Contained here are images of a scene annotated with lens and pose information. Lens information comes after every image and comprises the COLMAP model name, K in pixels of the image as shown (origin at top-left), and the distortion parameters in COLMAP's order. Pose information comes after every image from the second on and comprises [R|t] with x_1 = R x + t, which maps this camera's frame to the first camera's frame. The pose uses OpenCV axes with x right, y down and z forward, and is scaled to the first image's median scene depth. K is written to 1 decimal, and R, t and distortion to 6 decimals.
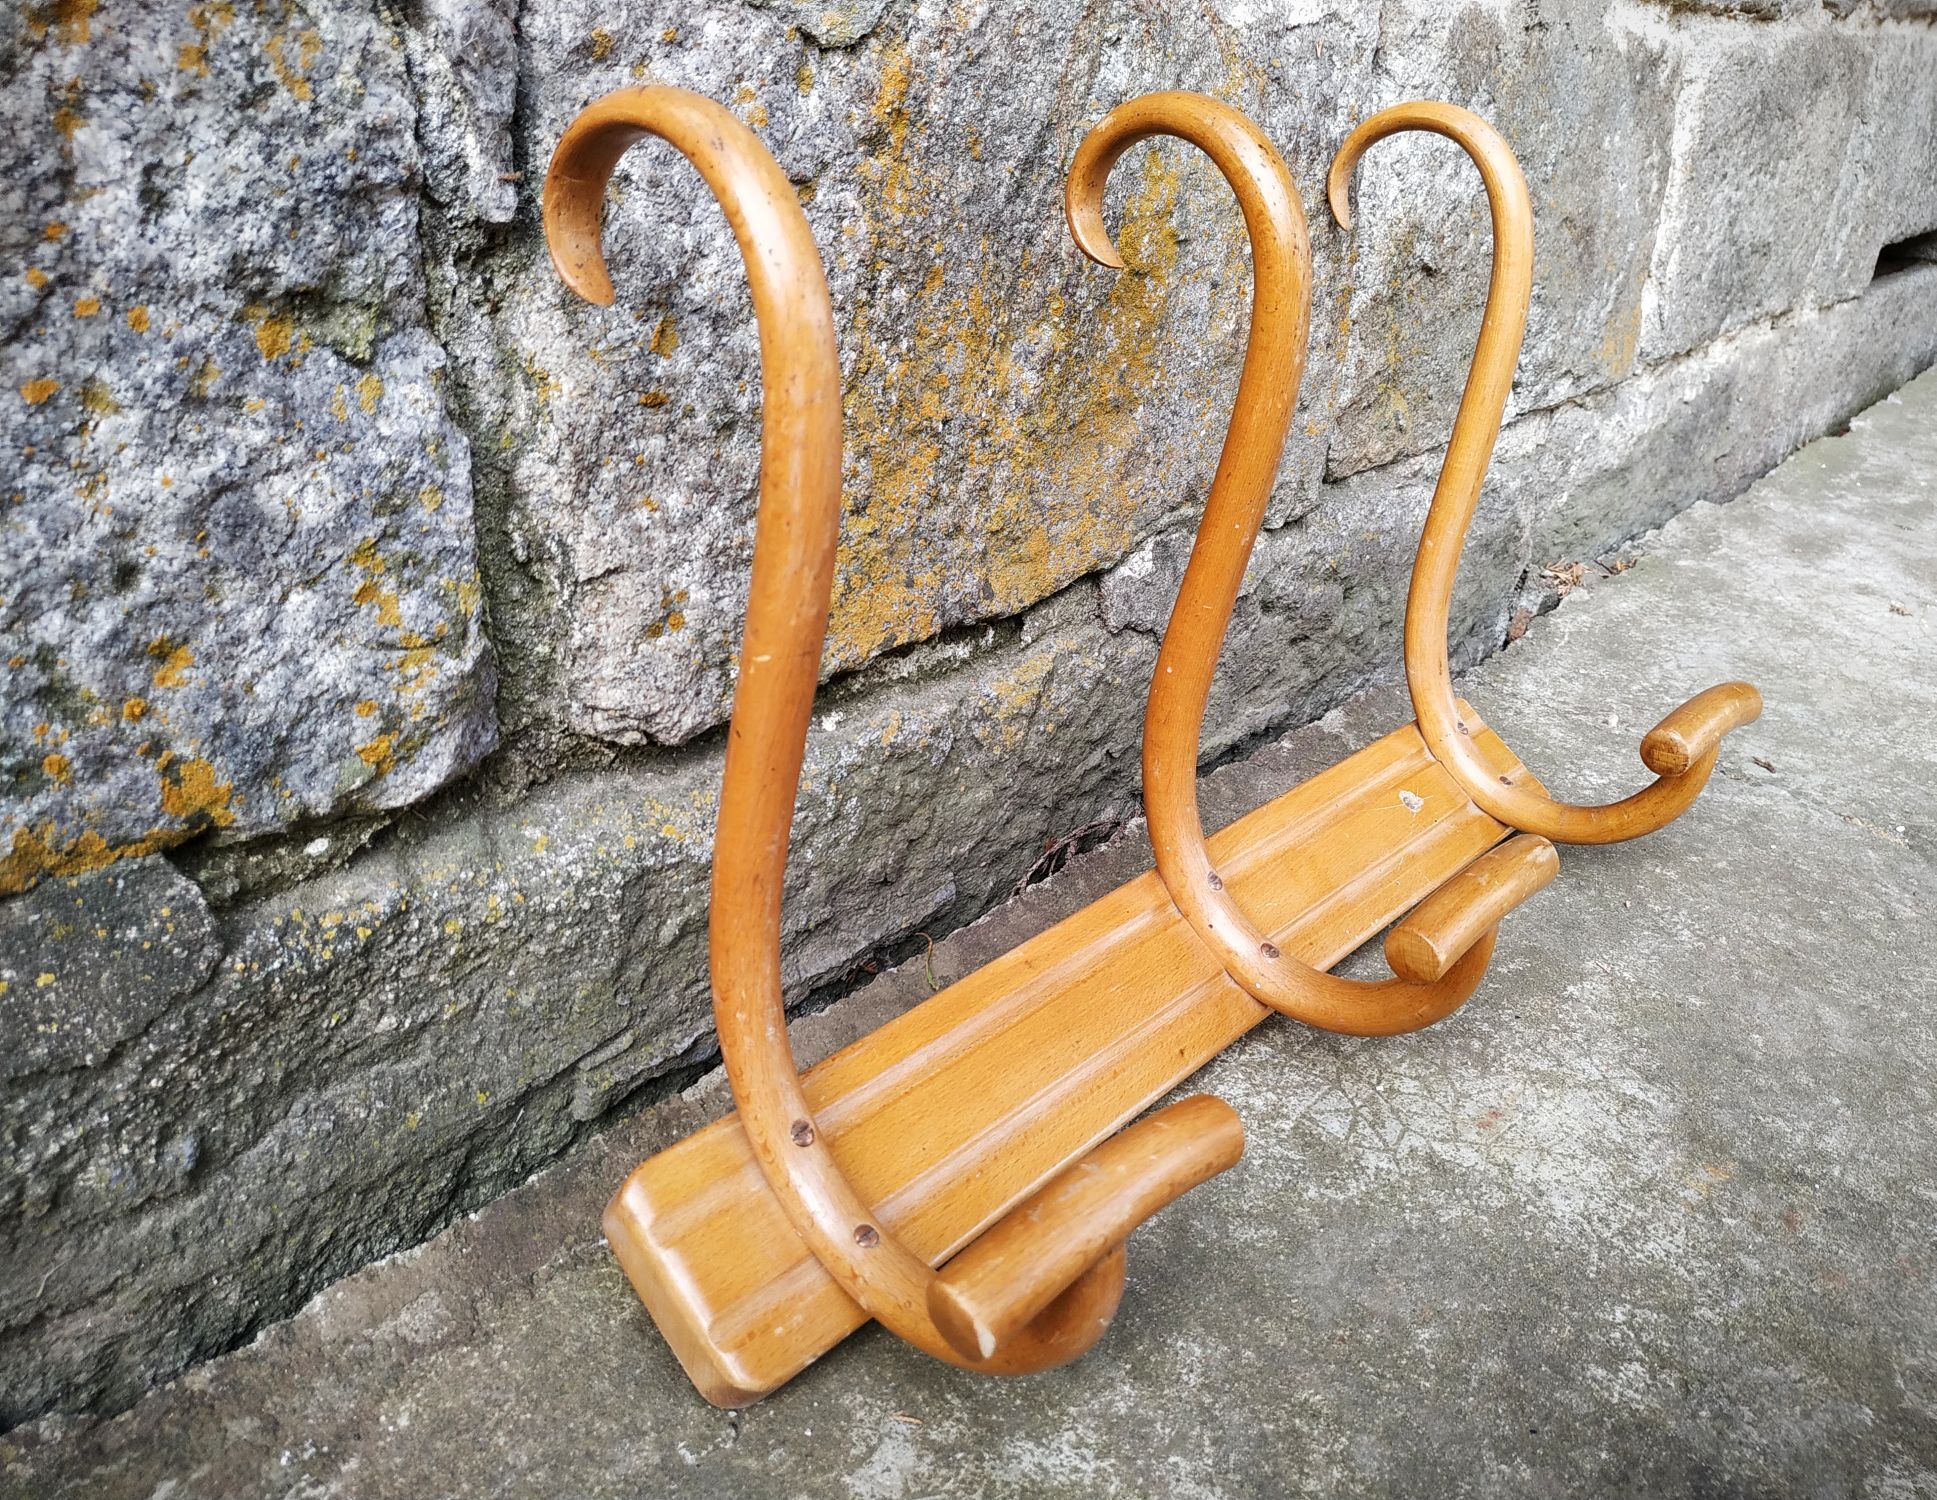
lens RADIAL K [[1467.8, 0, 989.6], [0, 1467.8, 762.2], [0, 0, 1]] dist [-0.000459, -0.025125]
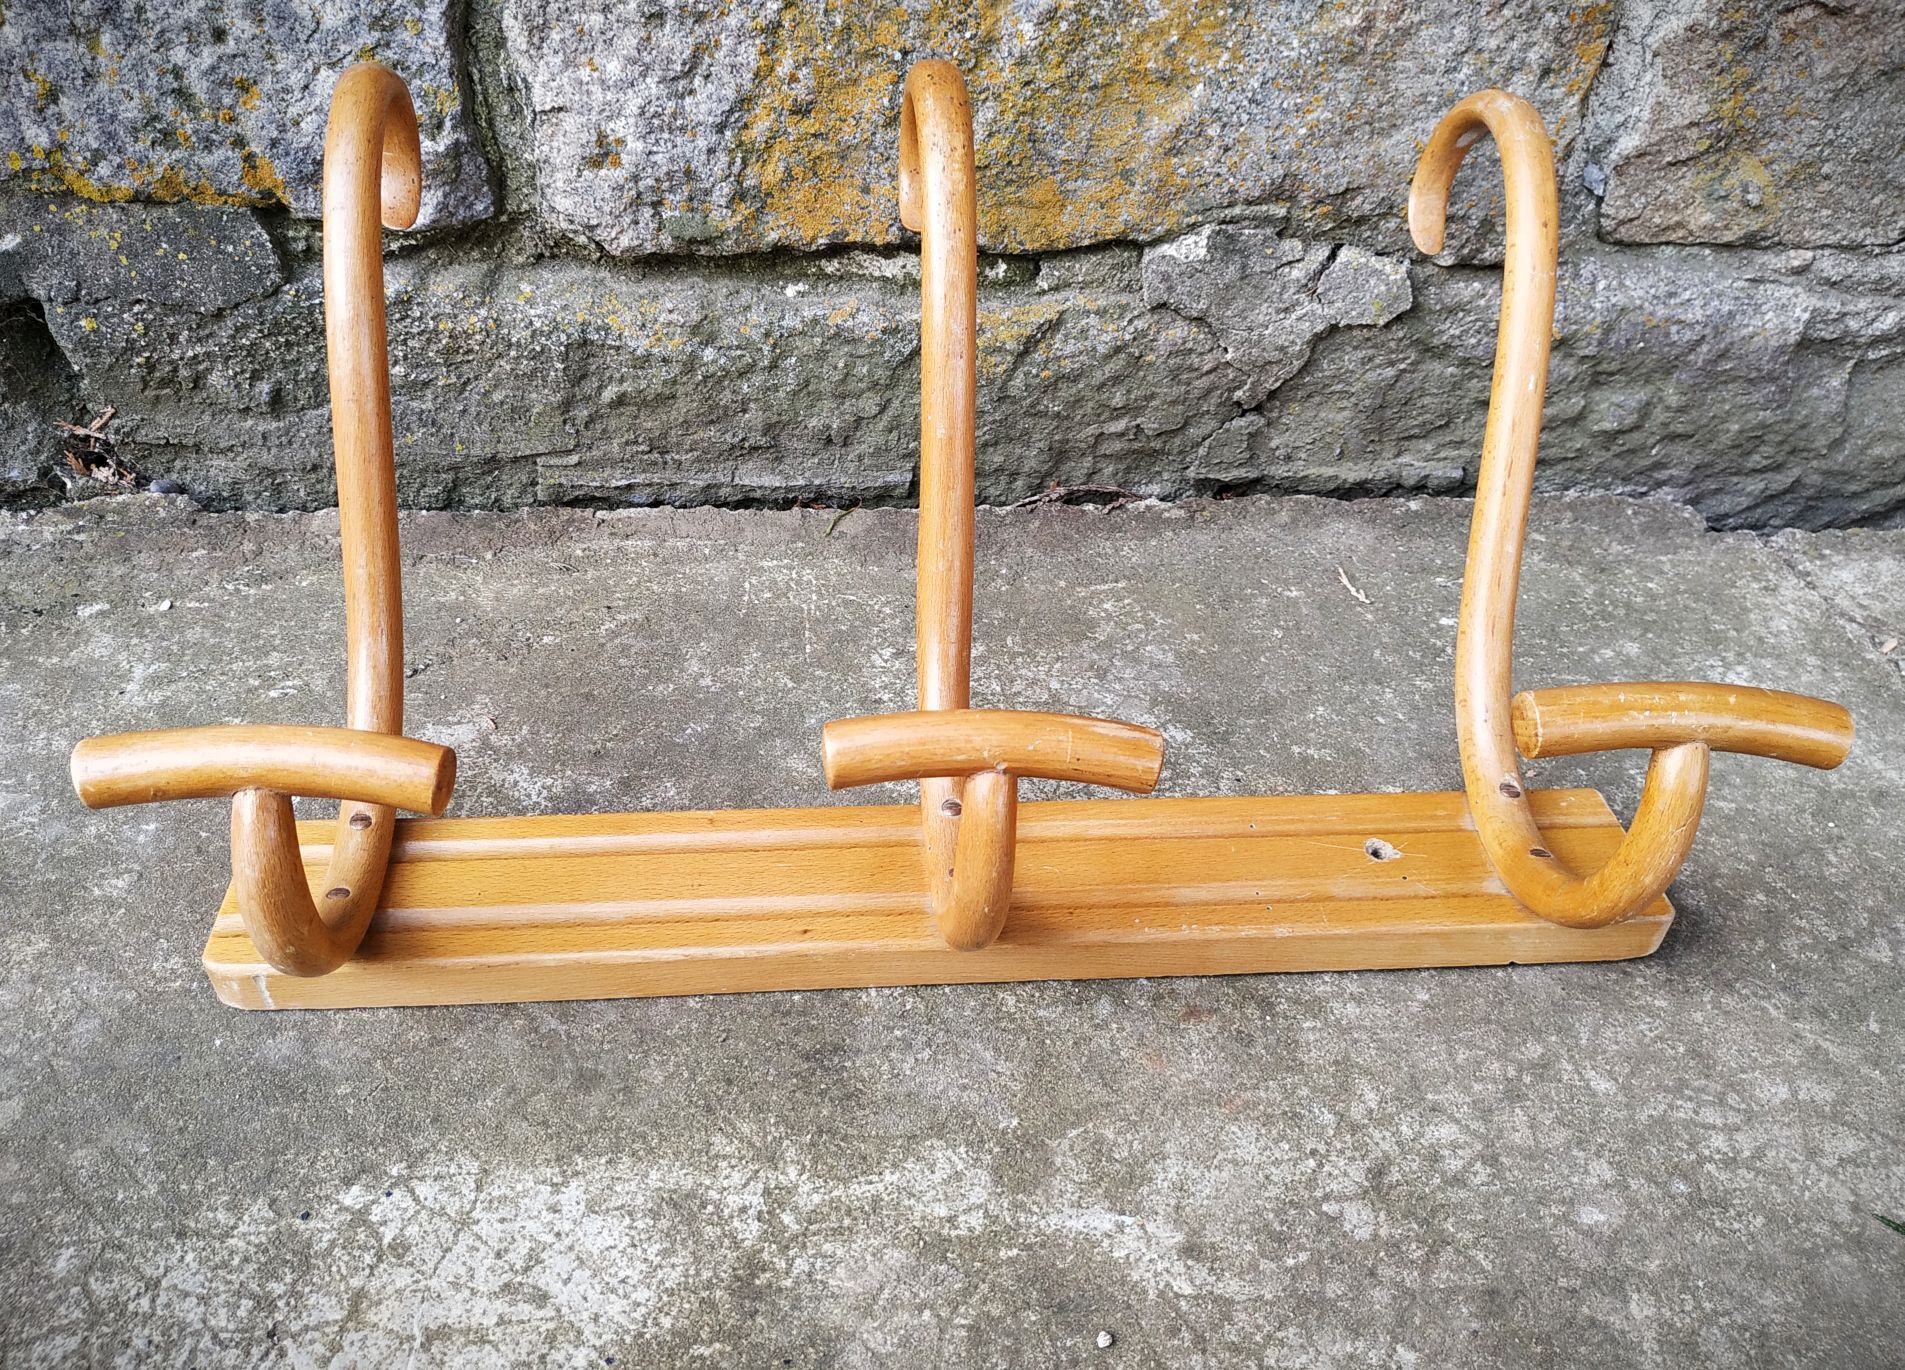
lens RADIAL K [[1465.0, 0, 925.6], [0, 1465.0, 730.9], [0, 0, 1]] dist [0.005350, -0.041230]
pose [[0.704533, 0.439803, -0.556963, 1.016078], [-0.309907, 0.896698, 0.316055, -0.145871], [0.638429, -0.050065, 0.768051, 0.118997]]
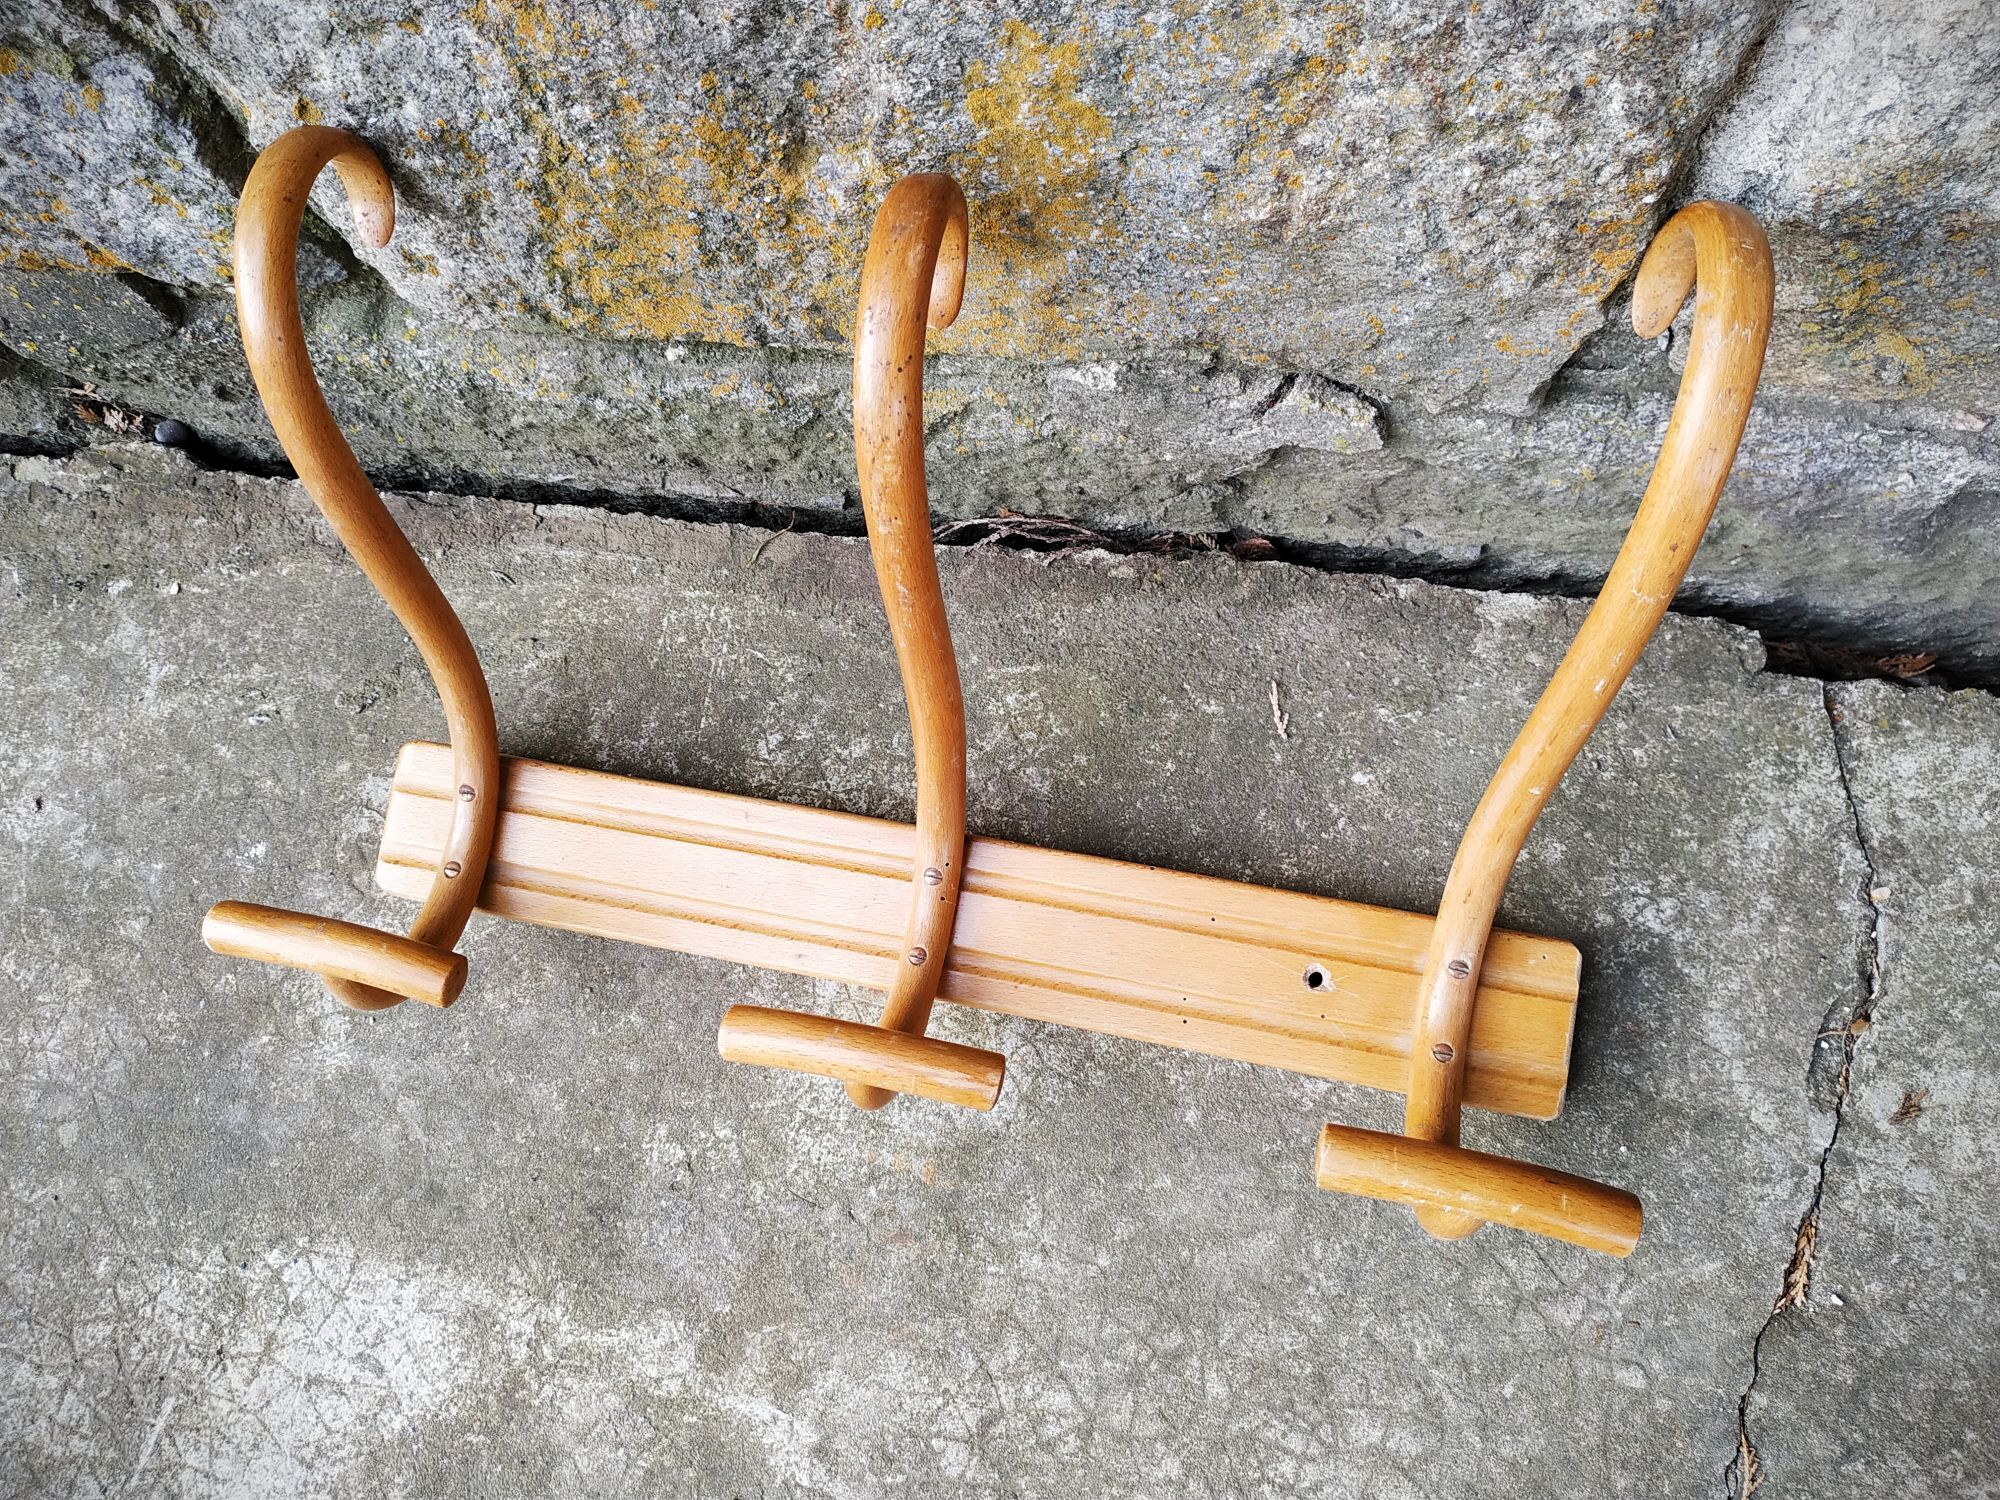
lens RADIAL K [[1467.4, 0, 987.0], [0, 1467.4, 757.3], [0, 0, 1]] dist [-0.011871, -0.018140]
pose [[0.508085, 0.781917, -0.361186, 0.803752], [-0.234796, 0.529204, 0.815361, -1.017561], [0.828686, -0.329468, 0.452472, 0.726647]]
